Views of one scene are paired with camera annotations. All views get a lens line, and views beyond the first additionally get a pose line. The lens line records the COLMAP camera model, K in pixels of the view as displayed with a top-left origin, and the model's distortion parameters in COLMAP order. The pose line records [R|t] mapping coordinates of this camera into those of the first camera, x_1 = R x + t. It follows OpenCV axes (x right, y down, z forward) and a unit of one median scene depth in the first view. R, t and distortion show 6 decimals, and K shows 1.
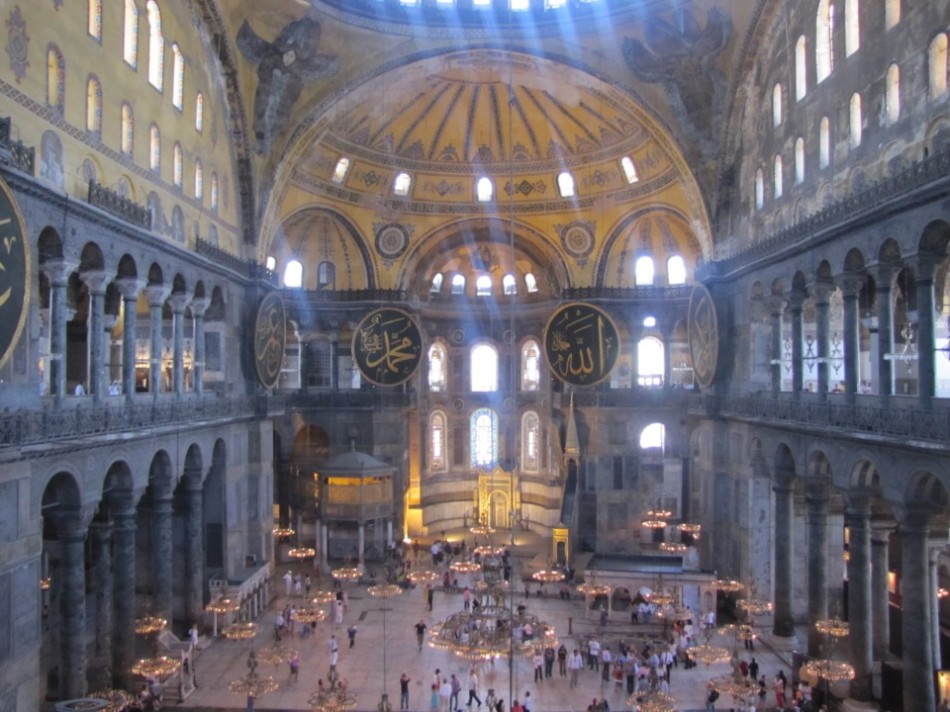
lens RADIAL K [[795.0, 0, 463.0], [0, 795.0, 357.4], [0, 0, 1]] dist [-0.172755, 0.148237]
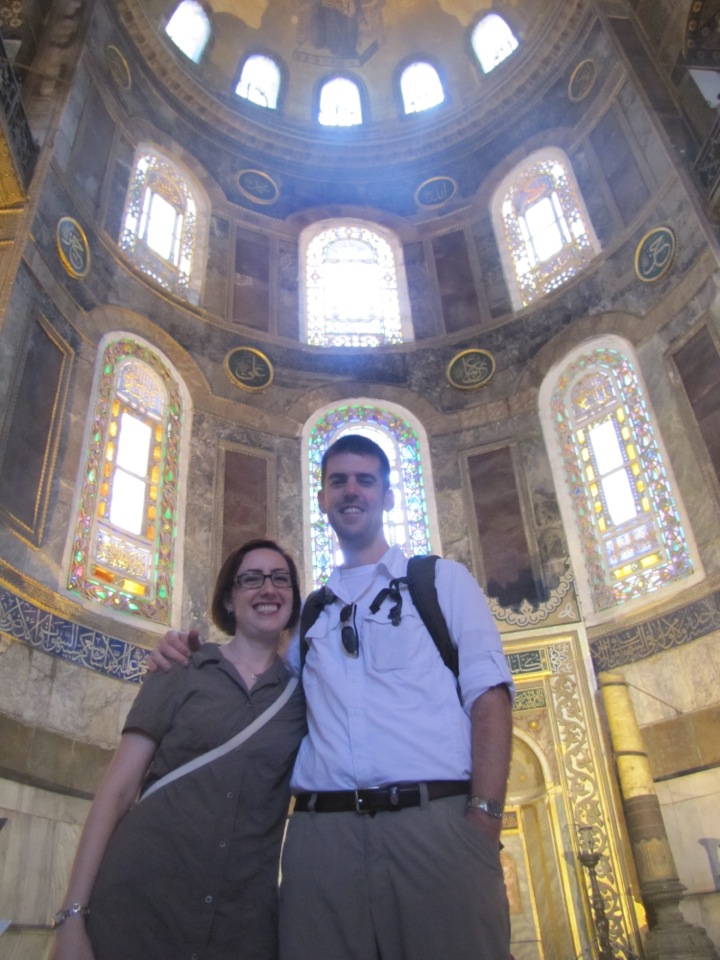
lens RADIAL K [[803.4, 0, 360.0], [0, 803.4, 480.0], [0, 0, 1]] dist [-0.172755, 0.148237]
pose [[0.995570, -0.001922, 0.093999, 0.004539], [0.050850, 0.851951, -0.521146, 0.241910], [-0.079081, 0.523618, 0.848275, 0.962411]]
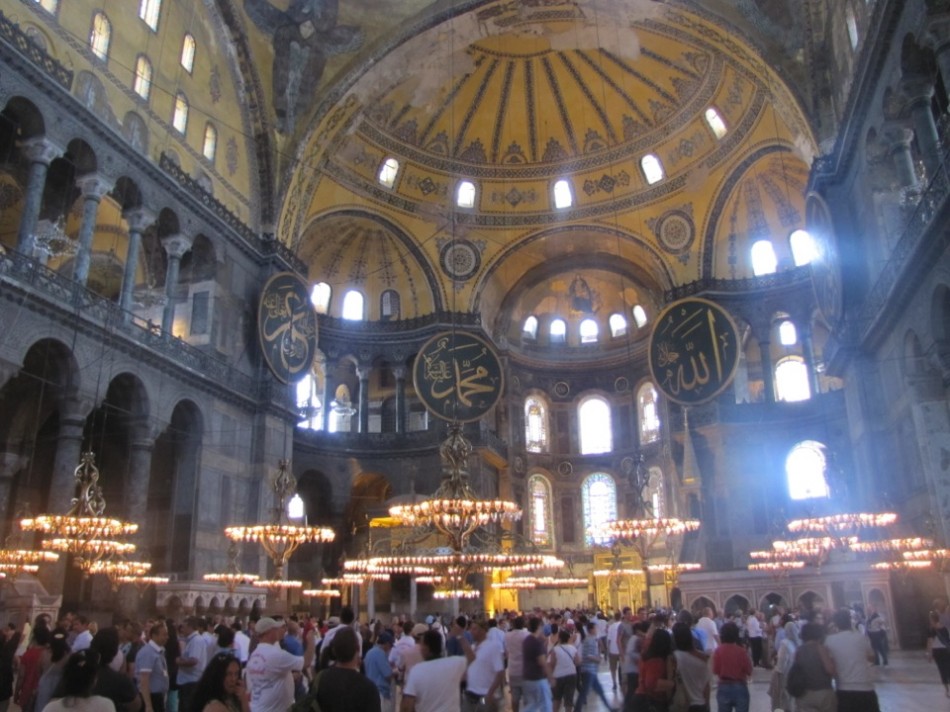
lens RADIAL K [[795.0, 0, 463.0], [0, 795.0, 357.4], [0, 0, 1]] dist [-0.172755, 0.148237]
pose [[0.966577, -0.092656, -0.239046, 0.114705], [0.021786, 0.958720, -0.283516, 0.208518], [0.255448, 0.268832, 0.928696, 0.212414]]
